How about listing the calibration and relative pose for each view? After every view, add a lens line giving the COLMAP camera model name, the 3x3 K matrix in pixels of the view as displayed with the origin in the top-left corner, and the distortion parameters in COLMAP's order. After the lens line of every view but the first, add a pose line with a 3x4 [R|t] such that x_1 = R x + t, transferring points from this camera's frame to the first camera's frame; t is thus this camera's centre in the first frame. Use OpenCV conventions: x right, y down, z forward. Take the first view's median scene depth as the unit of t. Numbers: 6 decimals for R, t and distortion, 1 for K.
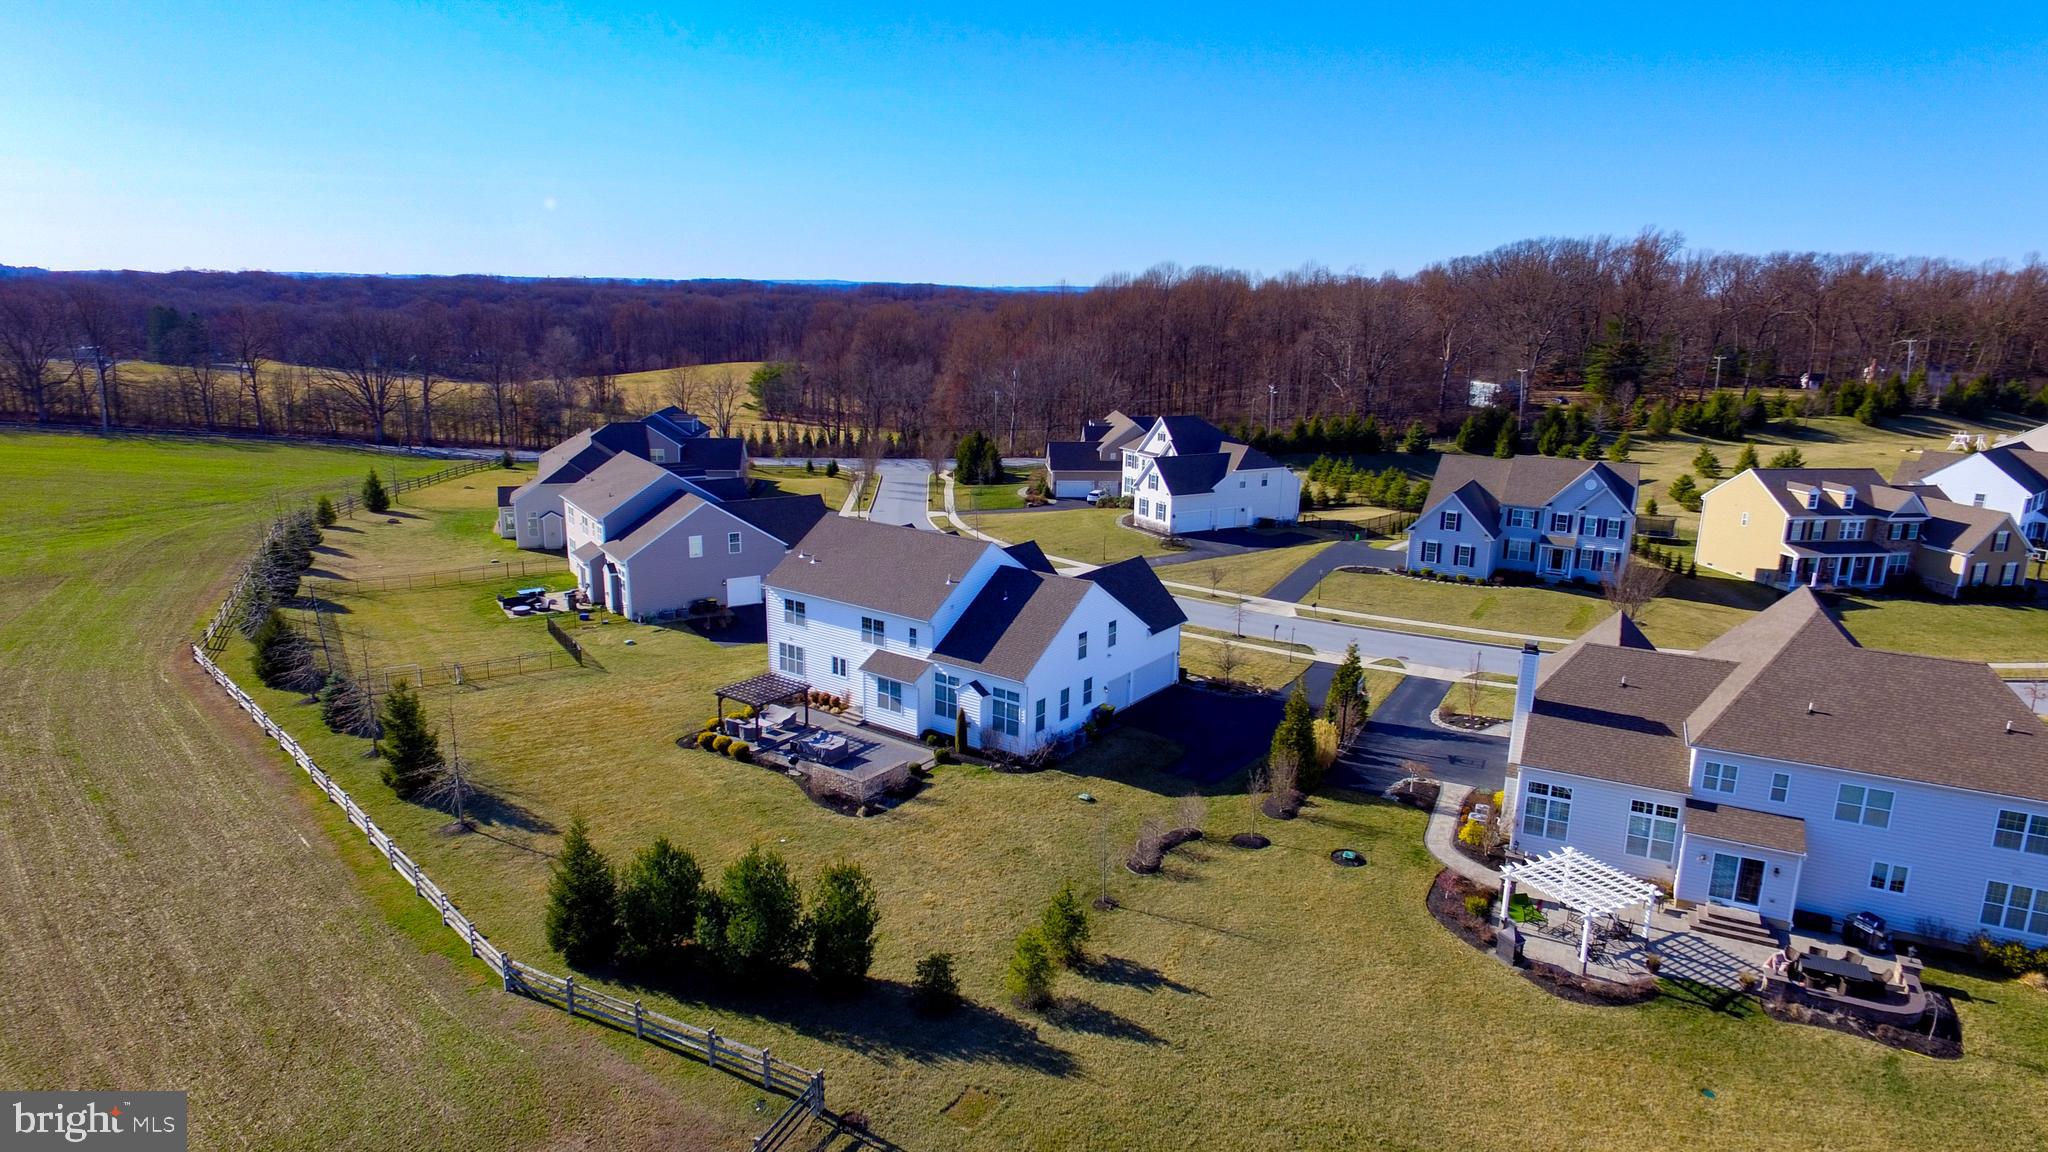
lens RADIAL K [[1185.8, 0, 1039.1], [0, 1185.8, 567.2], [0, 0, 1]] dist [-0.010106, 0.008725]
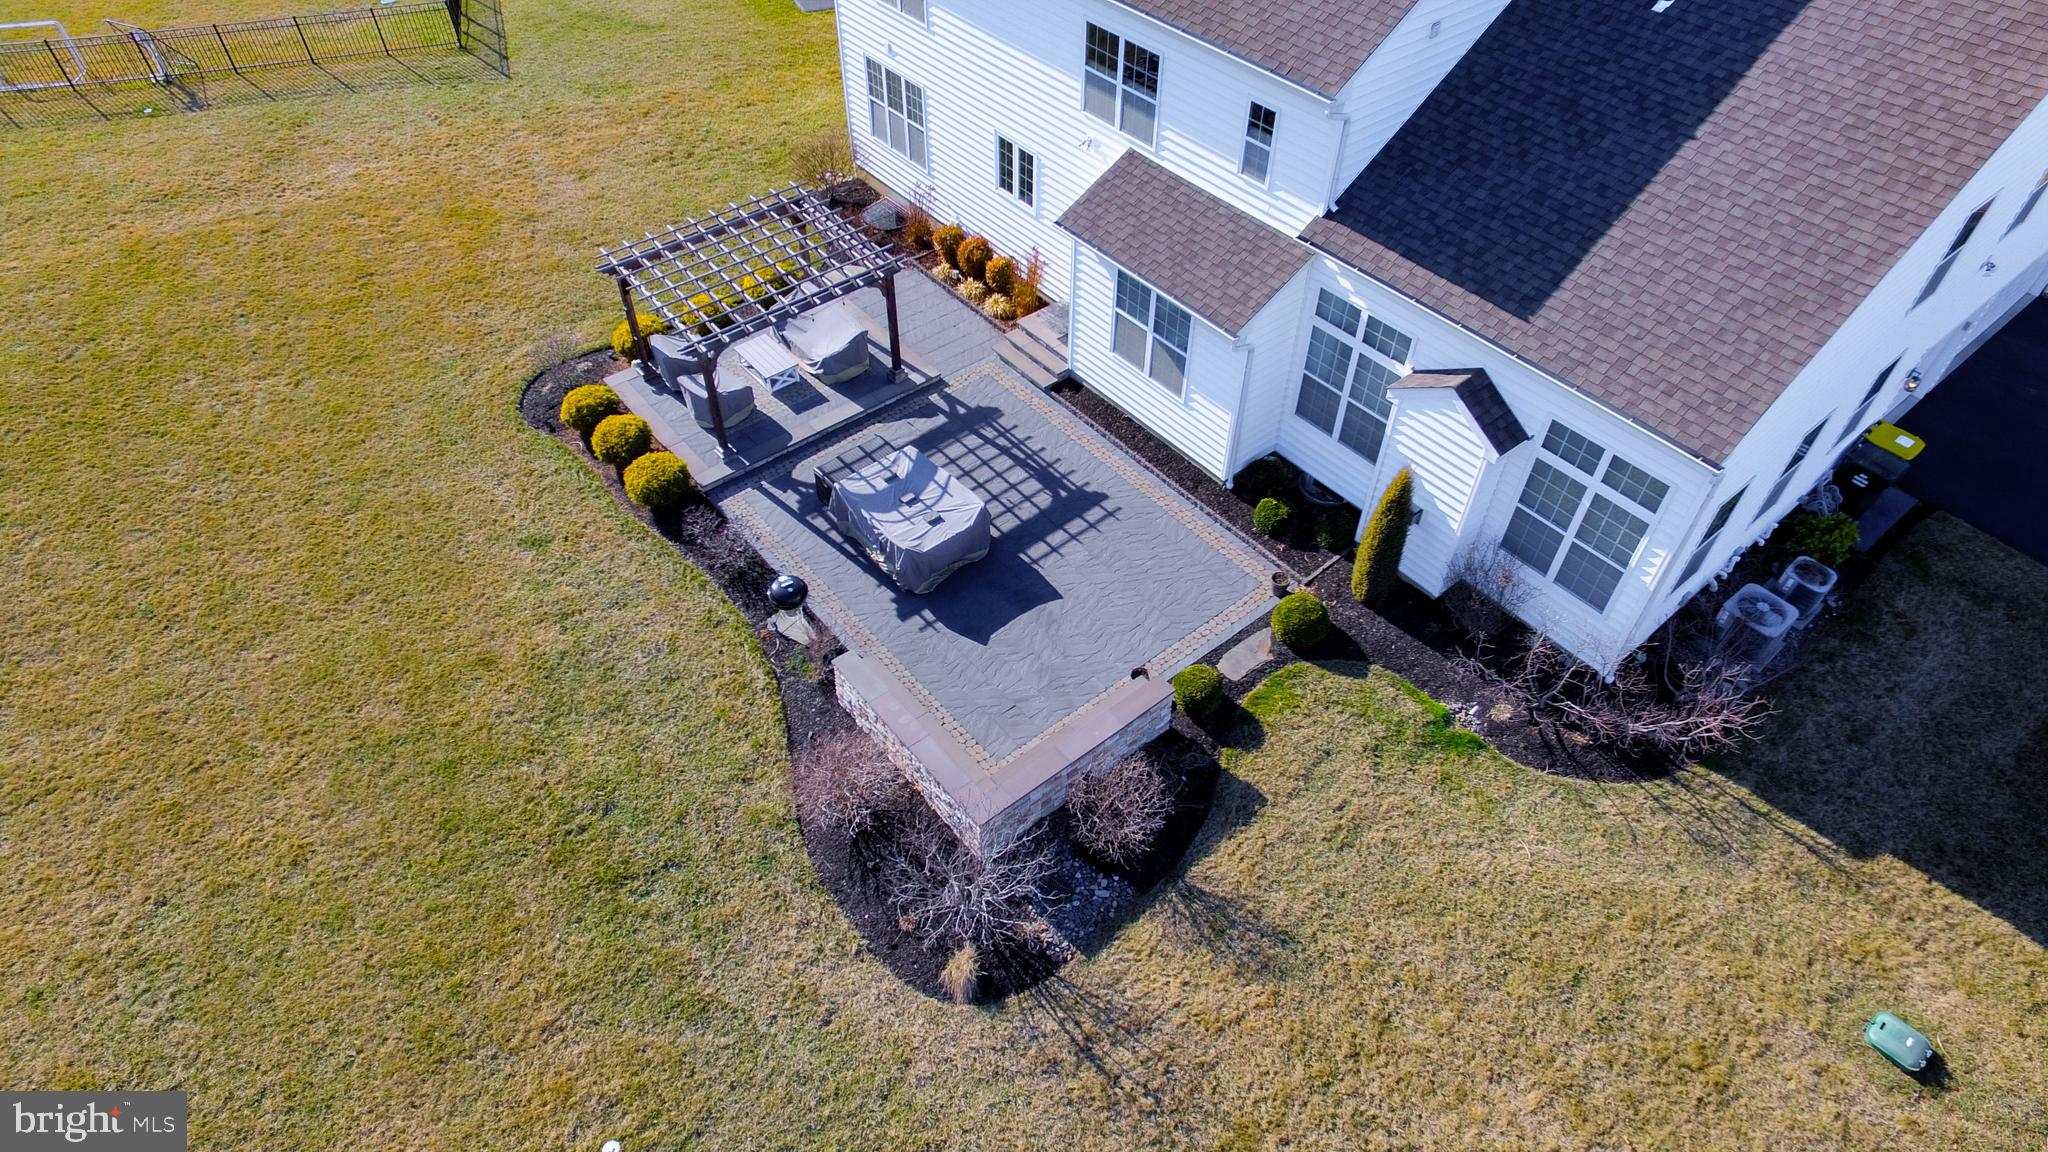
lens RADIAL K [[1185.8, 0, 1040.5], [0, 1185.8, 578.7], [0, 0, 1]] dist [-0.010106, 0.008725]
pose [[0.966338, 0.178091, -0.185672, -0.085833], [-0.045453, 0.828512, 0.558123, -0.005504], [0.253228, -0.530897, 0.808718, 0.711883]]
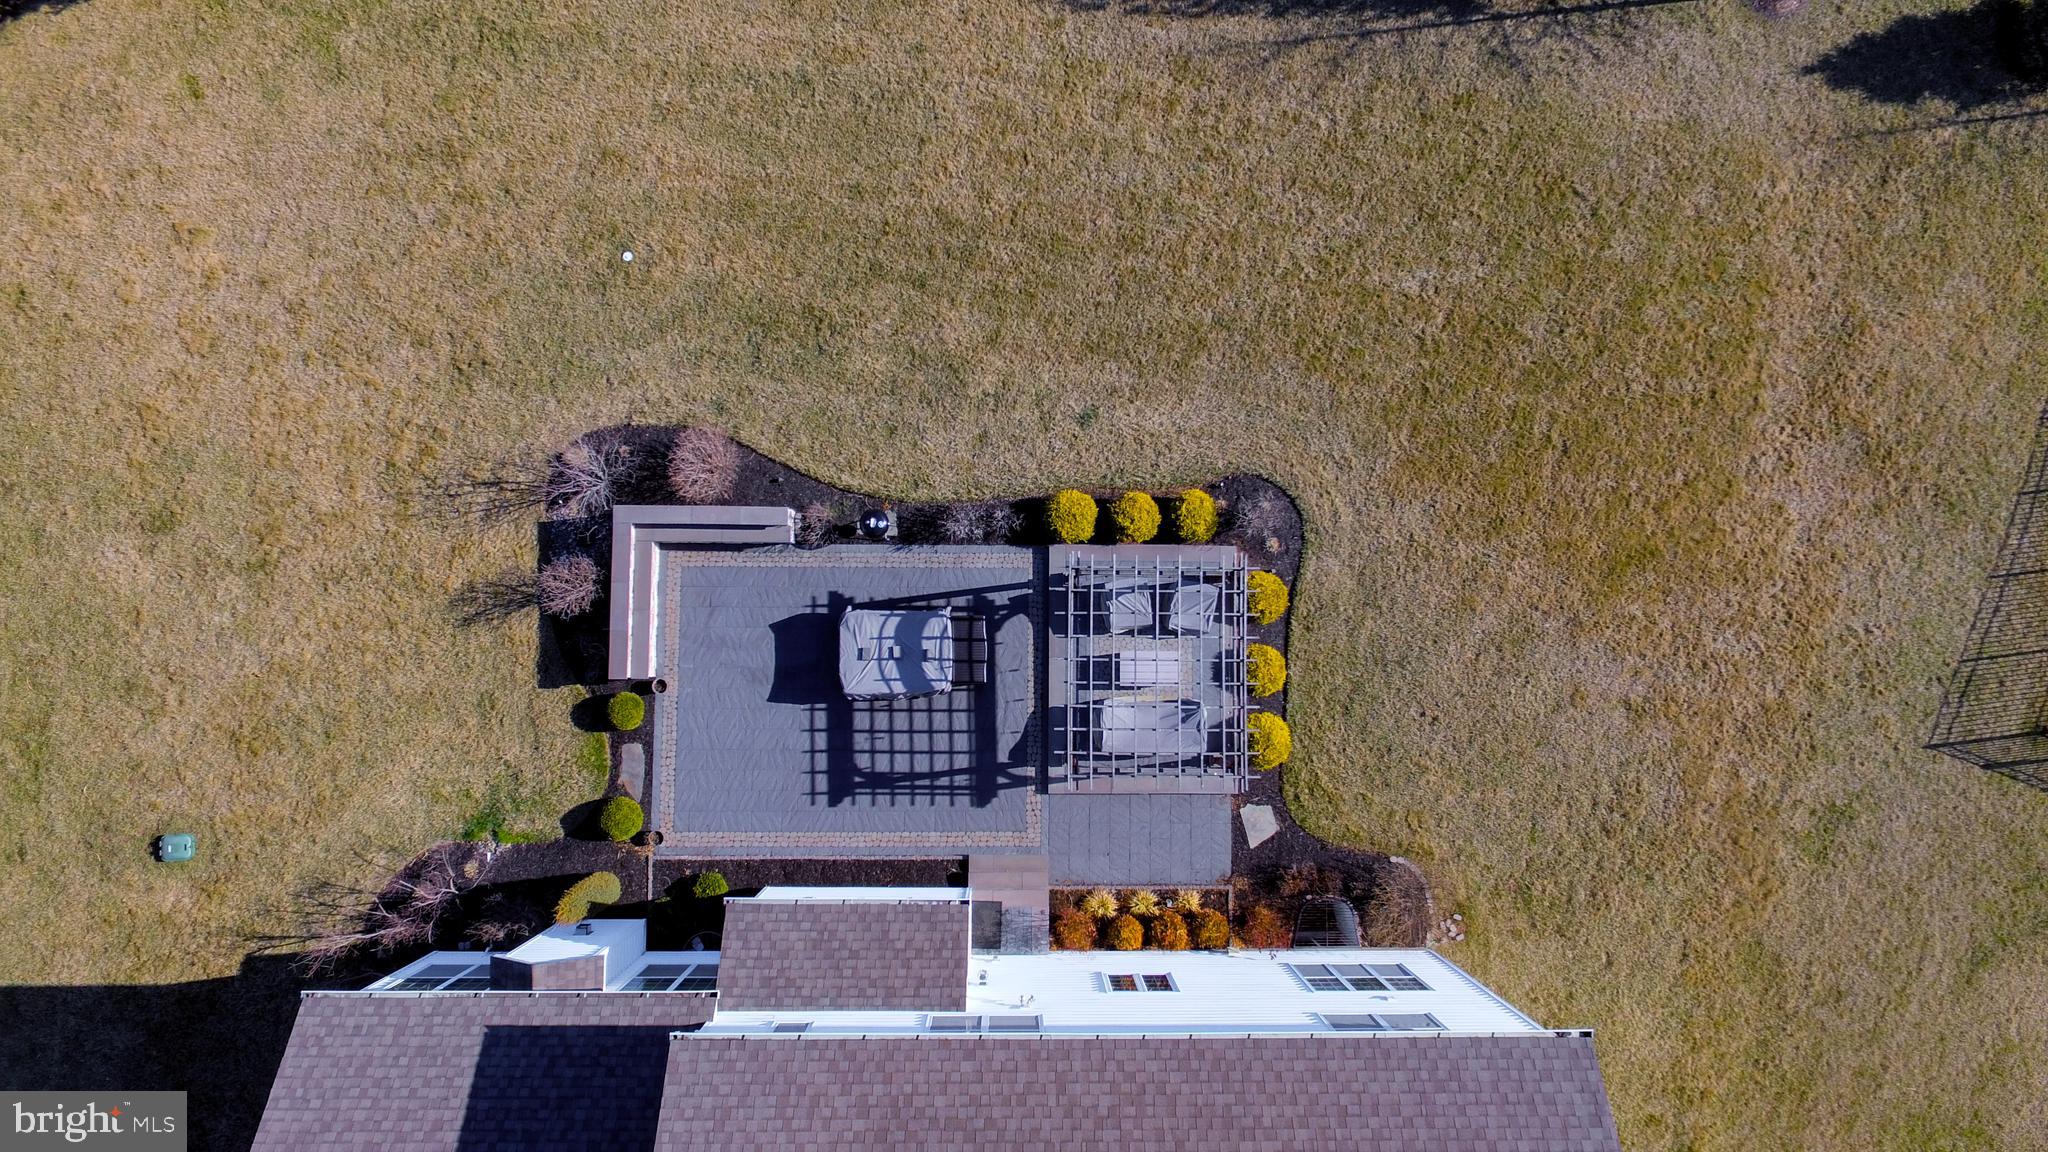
lens RADIAL K [[1185.8, 0, 1031.4], [0, 1185.8, 582.0], [0, 0, 1]] dist [-0.010106, 0.008725]
pose [[-0.815593, 0.573973, -0.073225, -0.191100], [-0.166615, -0.111771, 0.979667, -0.206776], [0.554118, 0.811210, 0.186792, 0.884156]]
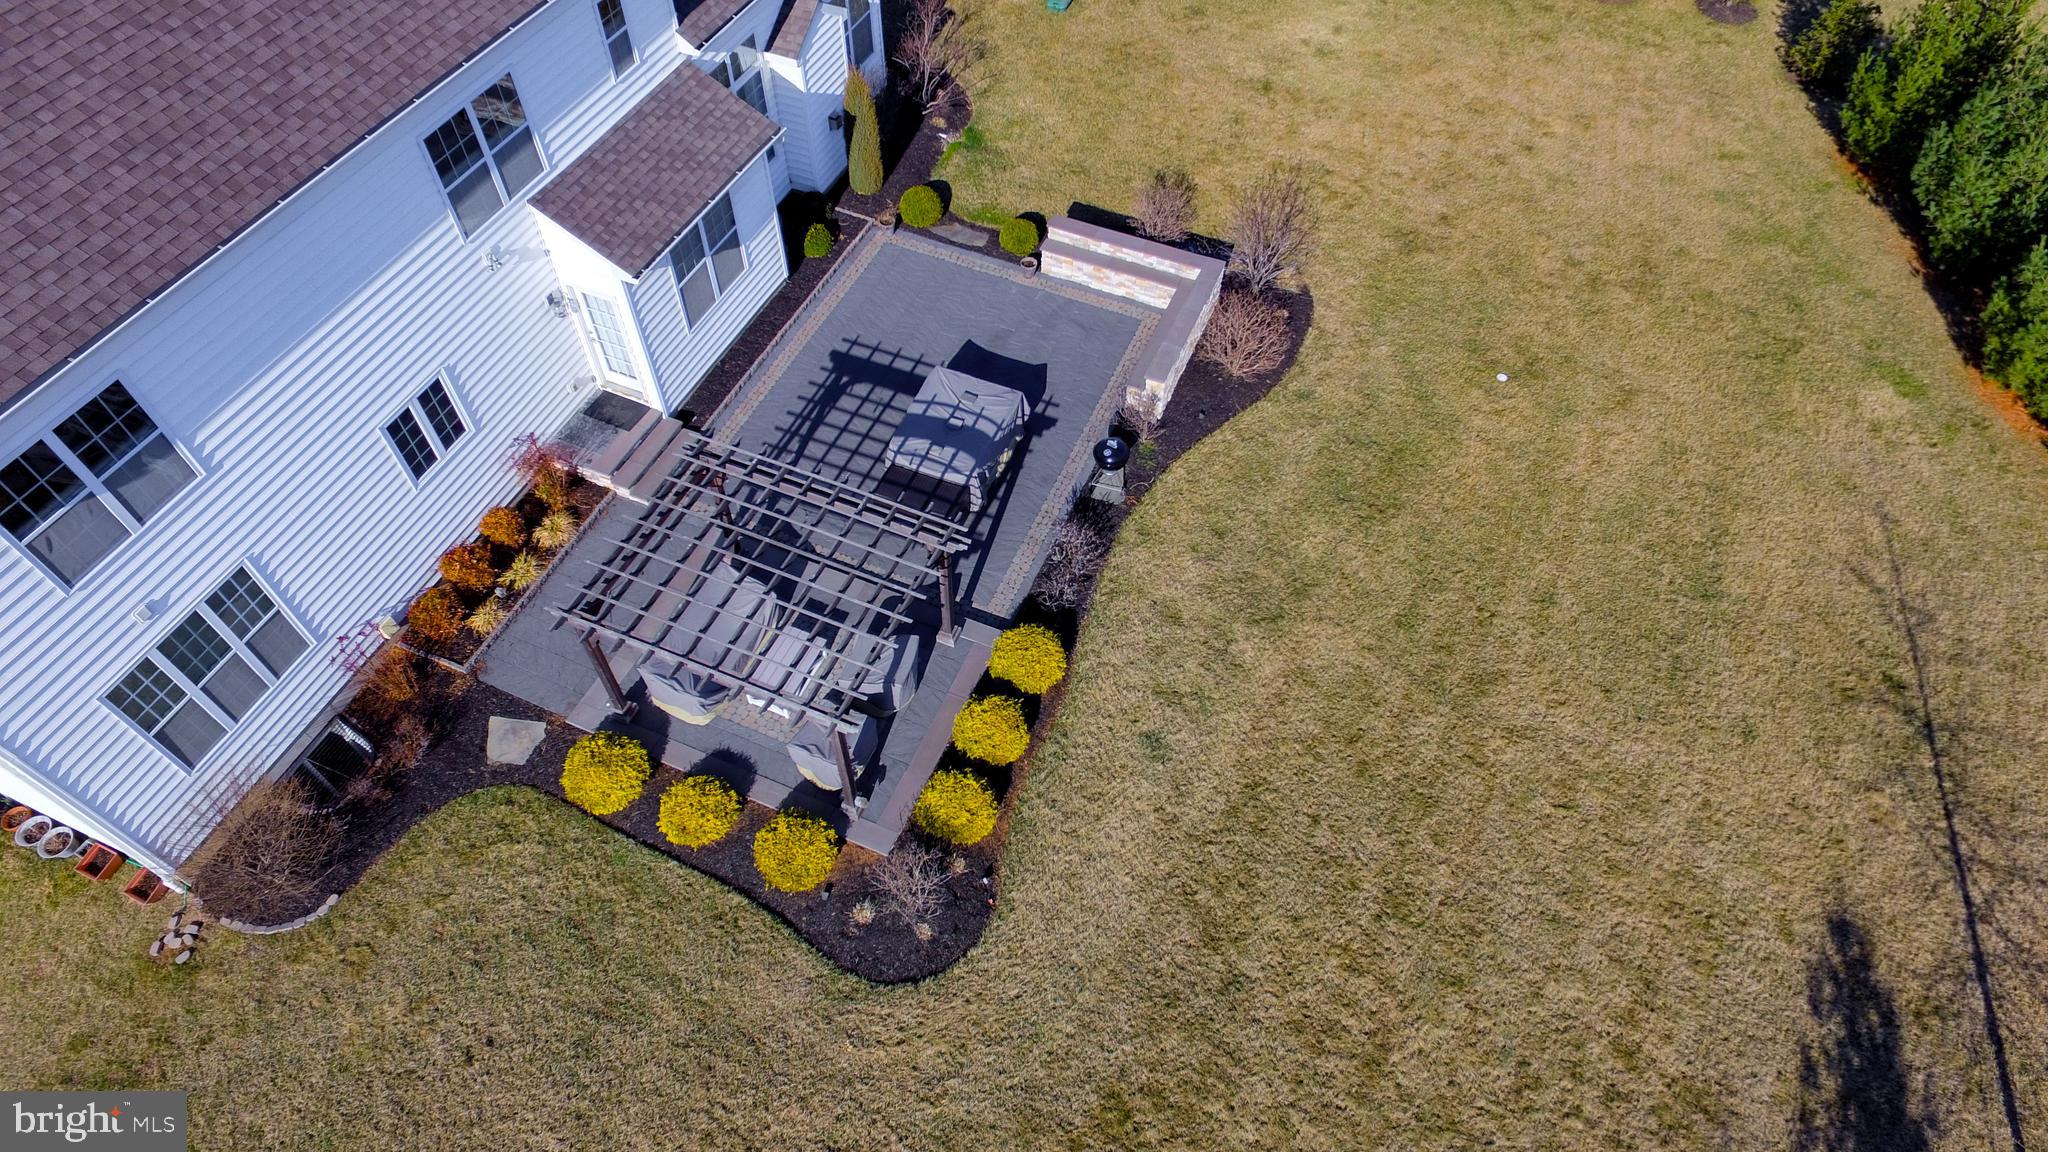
lens RADIAL K [[1185.8, 0, 1037.8], [0, 1185.8, 570.6], [0, 0, 1]] dist [-0.010106, 0.008725]
pose [[-0.221890, -0.796513, 0.562434, -0.367229], [0.193377, 0.529408, 0.826034, -0.075951], [-0.955704, 0.292051, 0.036557, 0.924845]]
